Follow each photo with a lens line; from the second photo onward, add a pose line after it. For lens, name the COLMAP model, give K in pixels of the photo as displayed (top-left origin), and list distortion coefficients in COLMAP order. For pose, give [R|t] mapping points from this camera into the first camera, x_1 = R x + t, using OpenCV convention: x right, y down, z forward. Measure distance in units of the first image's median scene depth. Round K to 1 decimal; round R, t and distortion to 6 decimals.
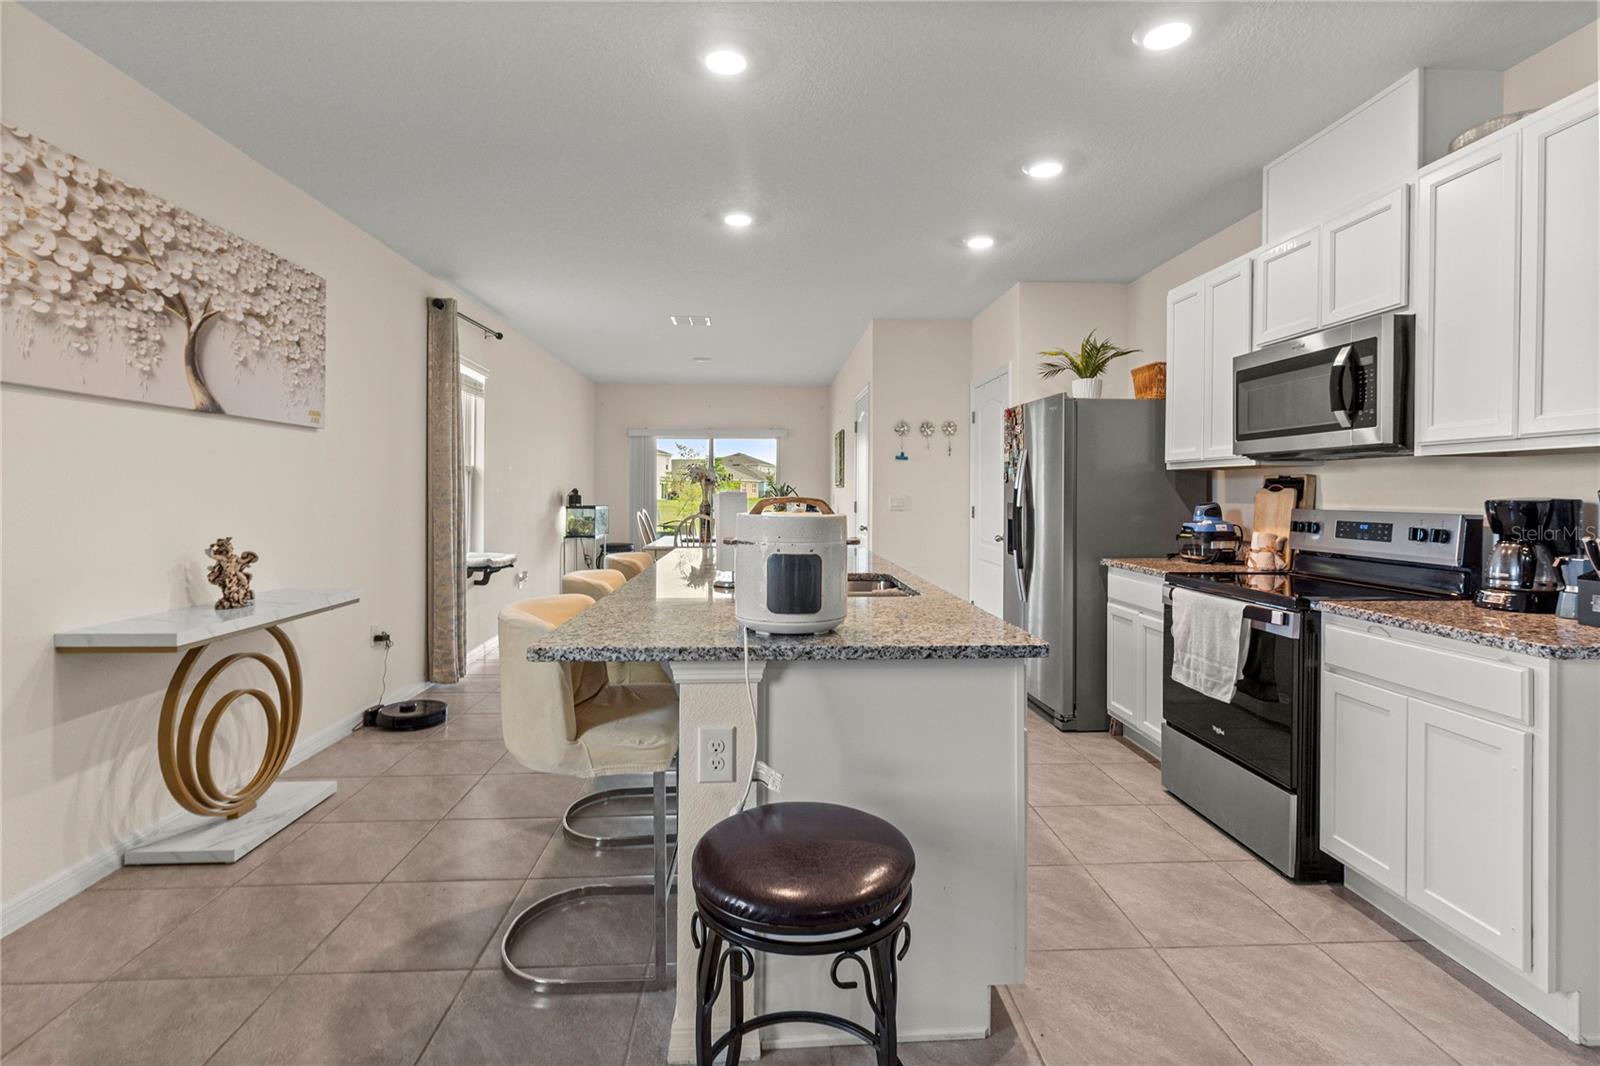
lens RADIAL K [[742.0, 0, 797.8], [0, 742.0, 493.9], [0, 0, 1]] dist [0.006198, -0.000680]
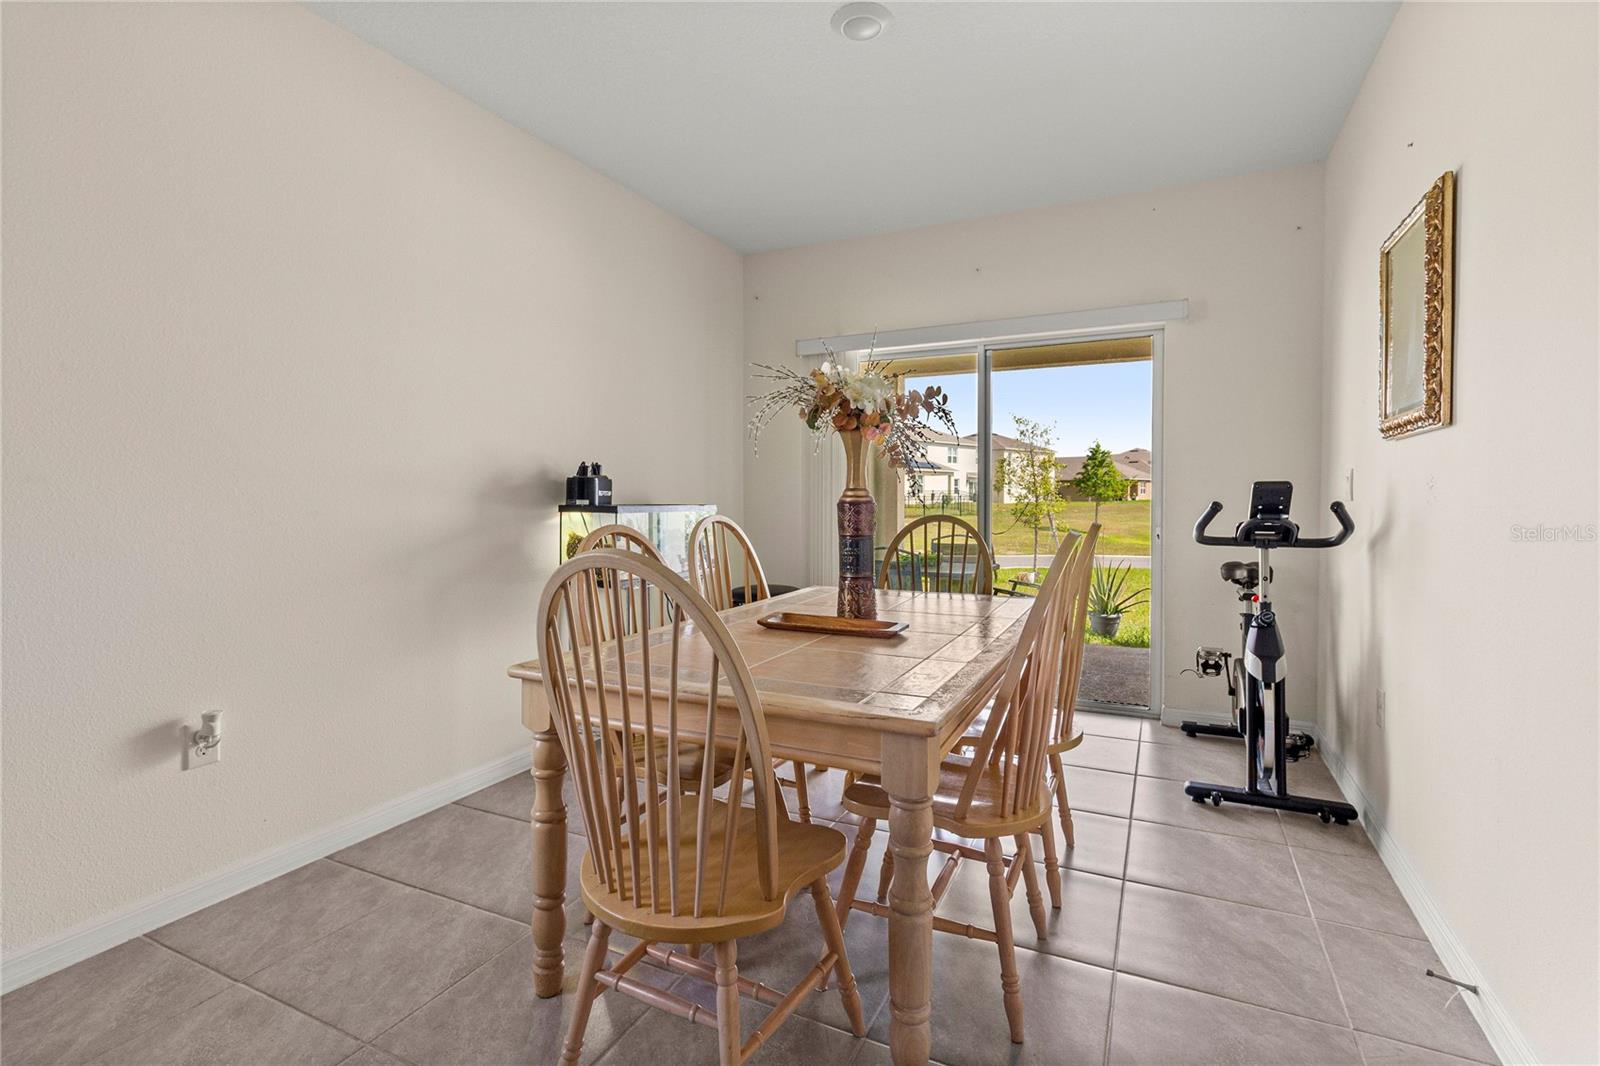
lens RADIAL K [[742.0, 0, 801.8], [0, 742.0, 511.5], [0, 0, 1]] dist [0.006198, -0.000680]
pose [[0.874811, 0.005533, -0.484434, -0.007023], [0.004183, 0.999811, 0.018974, 0.037917], [0.484447, -0.018625, 0.874622, 2.115939]]
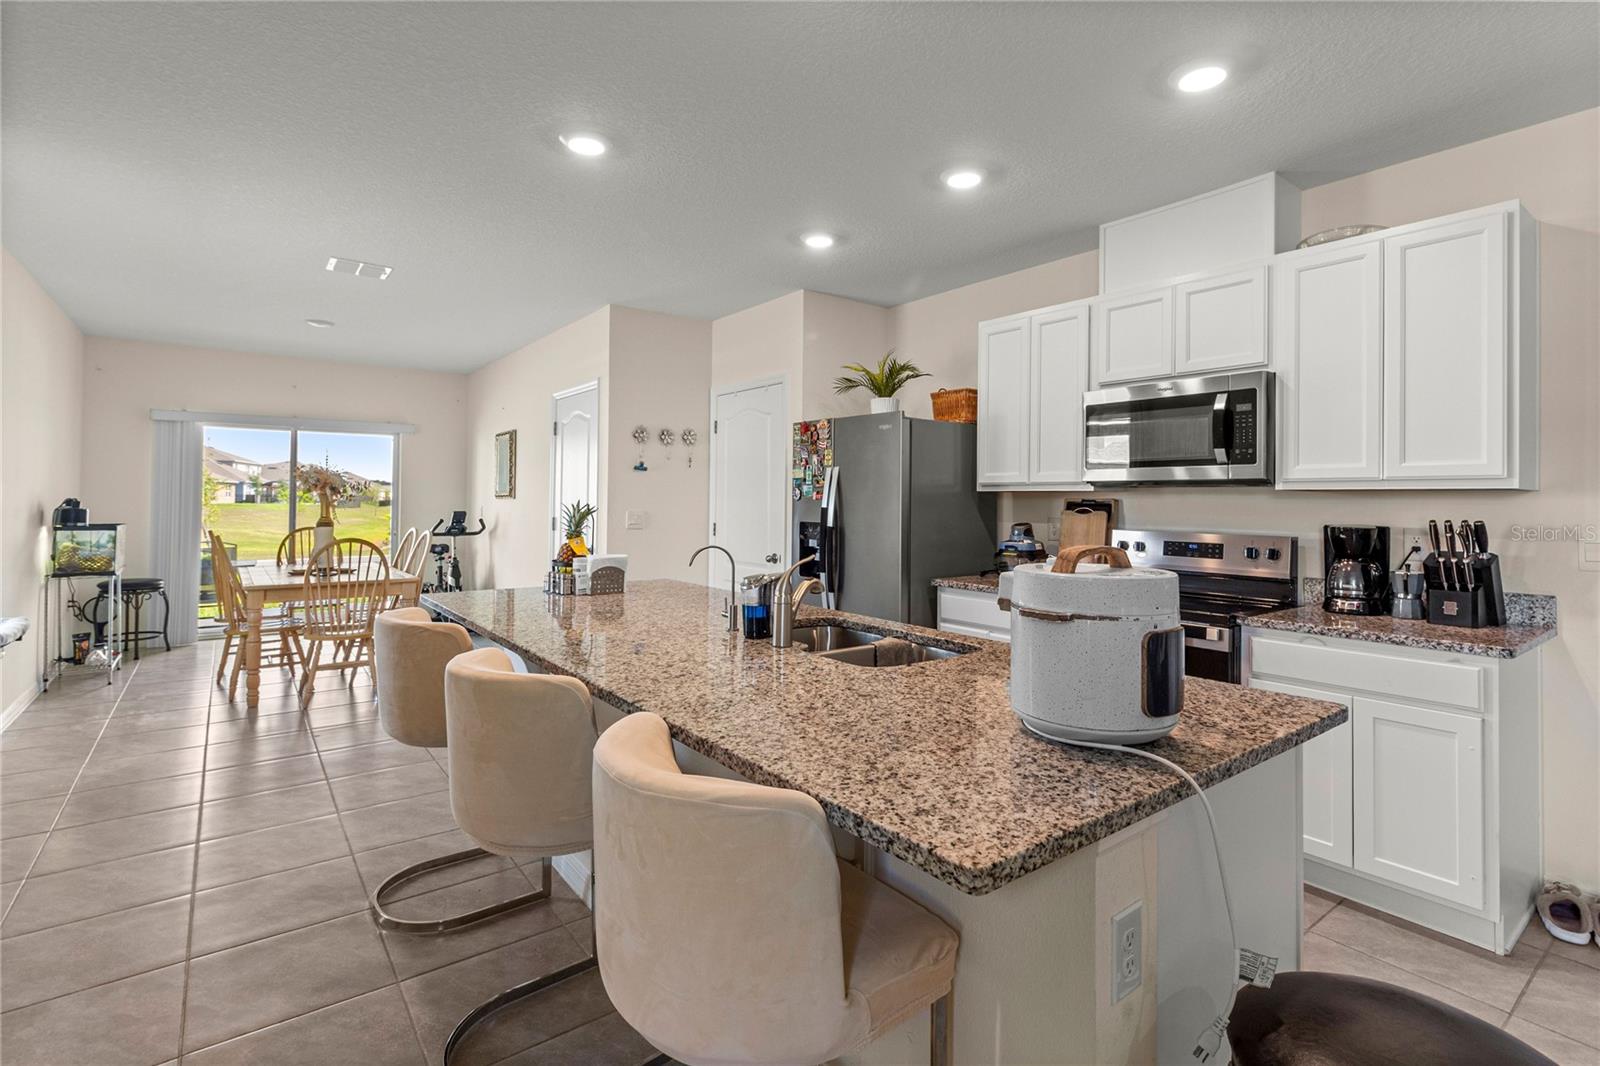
lens RADIAL K [[742.0, 0, 793.2], [0, 742.0, 495.7], [0, 0, 1]] dist [0.006198, -0.000680]
pose [[0.826697, 0.008651, 0.562580, -0.451283], [-0.005804, 0.999960, -0.006848, -0.025573], [-0.562617, 0.002395, 0.826714, 0.402559]]
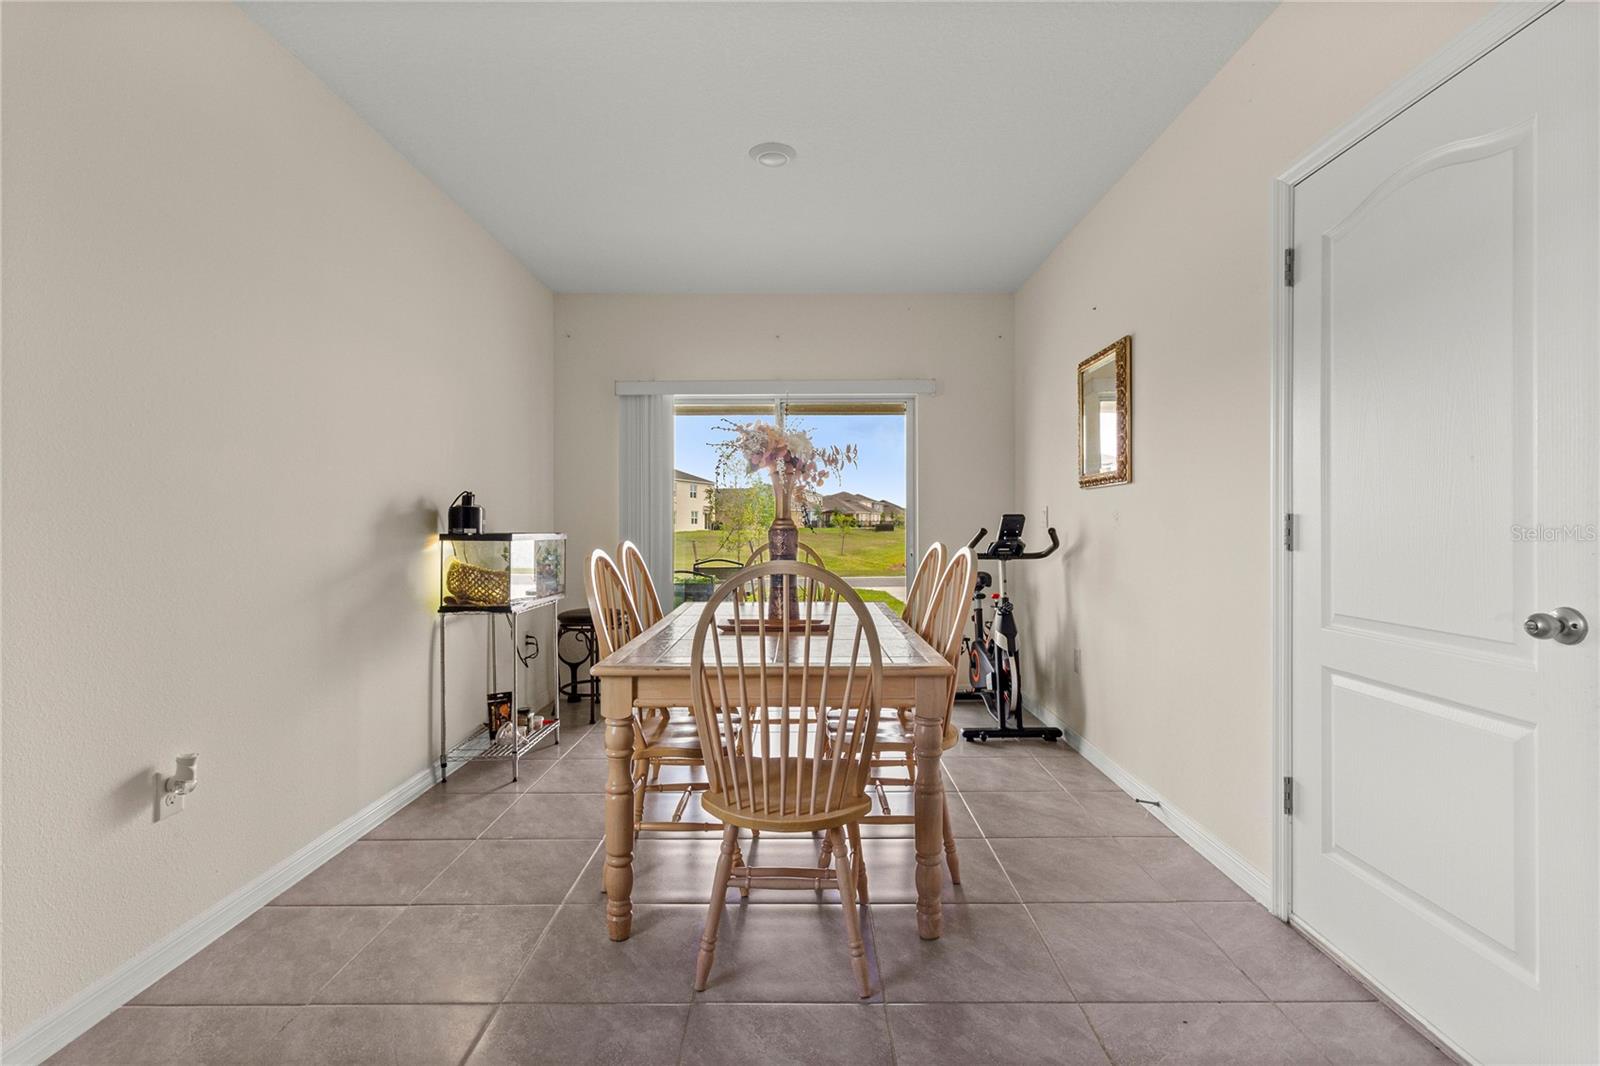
lens RADIAL K [[742.0, 0, 798.7], [0, 742.0, 523.8], [0, 0, 1]] dist [0.006198, -0.000680]
pose [[0.998298, -0.005868, -0.058015, -0.276197], [0.005838, 0.999983, -0.000679, 0.036533], [0.058018, 0.000340, 0.998315, 1.804181]]
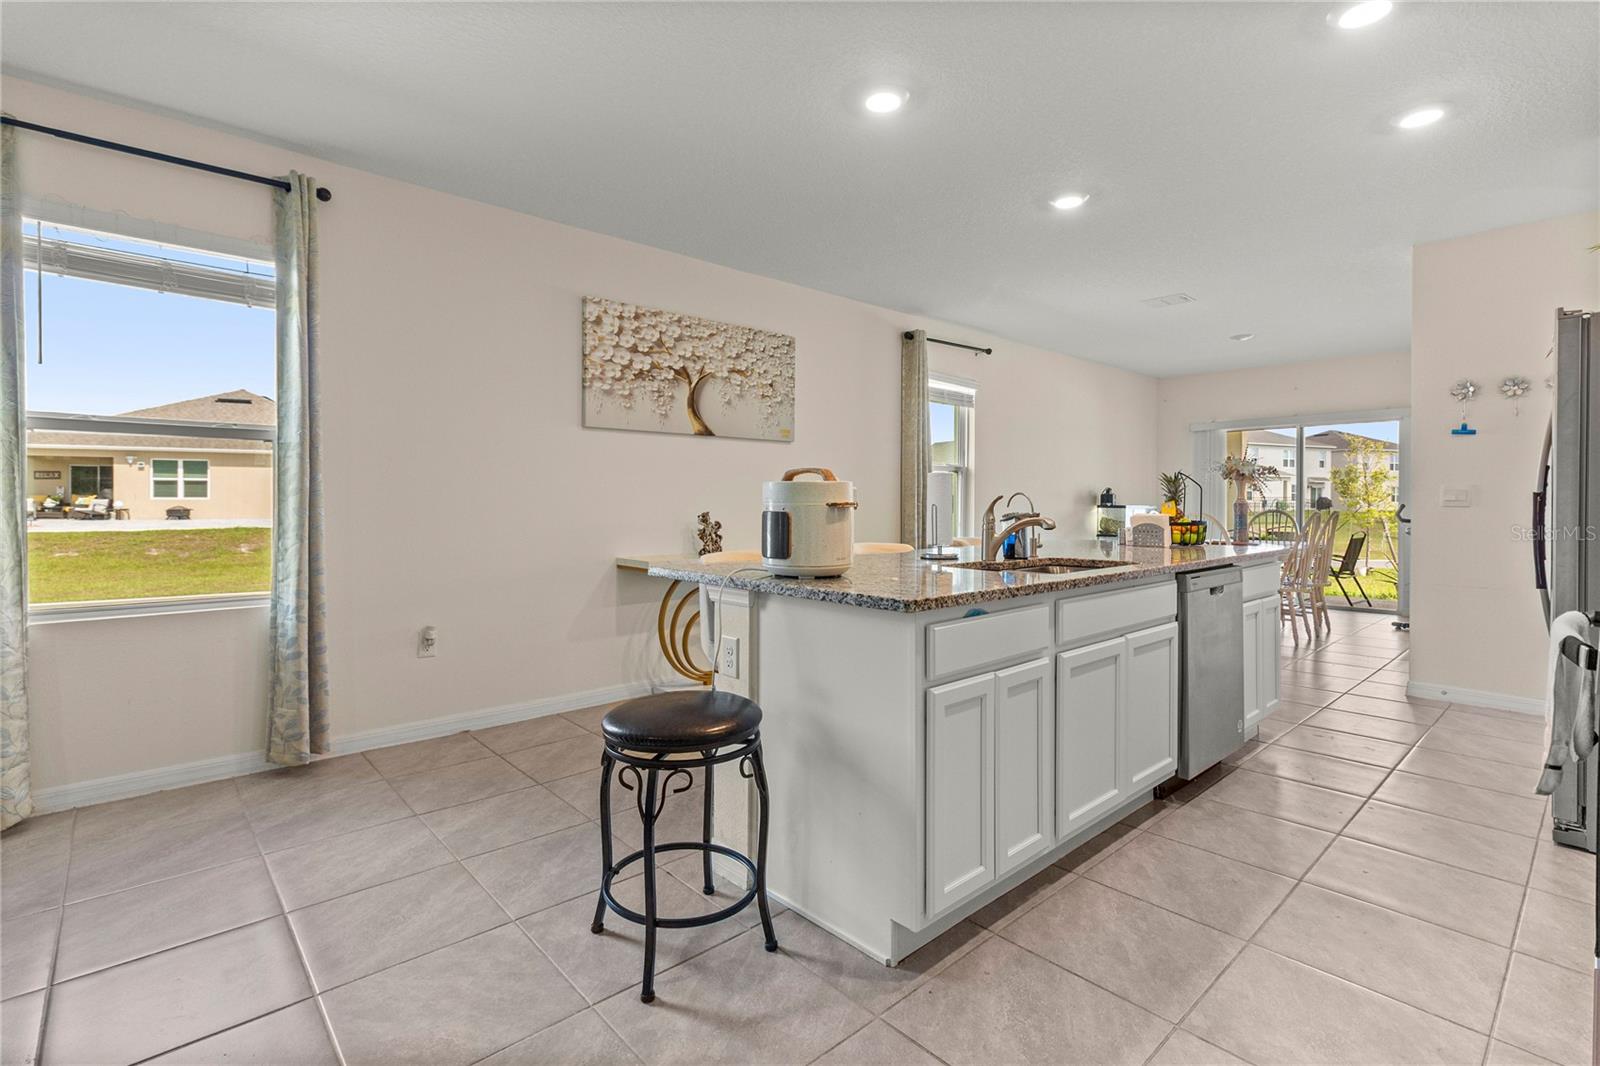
lens RADIAL K [[742.0, 0, 805.8], [0, 742.0, 502.5], [0, 0, 1]] dist [0.006198, -0.000680]
pose [[0.634213, -0.001698, -0.773157, 0.651457], [0.000617, 0.999998, -0.001690, 0.043321], [0.773158, 0.000595, 0.634213, 0.149798]]
